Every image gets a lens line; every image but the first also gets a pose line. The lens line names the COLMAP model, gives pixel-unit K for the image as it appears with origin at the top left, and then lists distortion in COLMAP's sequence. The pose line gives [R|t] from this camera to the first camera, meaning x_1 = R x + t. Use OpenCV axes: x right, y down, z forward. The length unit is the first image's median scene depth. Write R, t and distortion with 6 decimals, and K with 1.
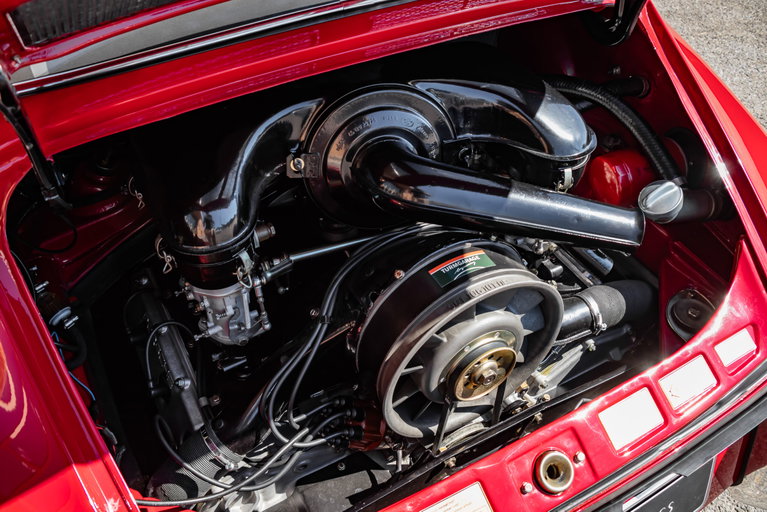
lens RADIAL K [[716.4, 0, 381.4], [0, 716.4, 255.1], [0, 0, 1]] dist [-0.108437, 0.000000]
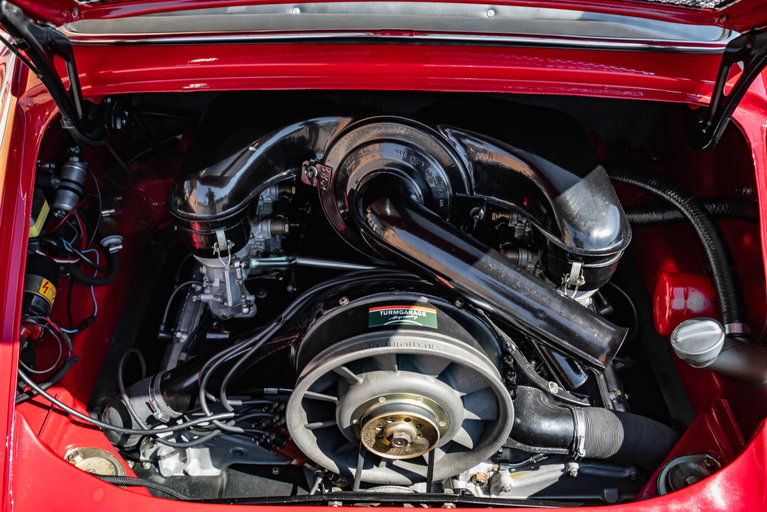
lens RADIAL K [[716.4, 0, 381.2], [0, 716.4, 252.5], [0, 0, 1]] dist [-0.108437, 0.000000]
pose [[0.867632, 0.318301, -0.381968, 0.399579], [-0.344853, 0.938656, -0.001128, -0.049618], [0.358178, 0.132701, 0.924175, 0.087720]]
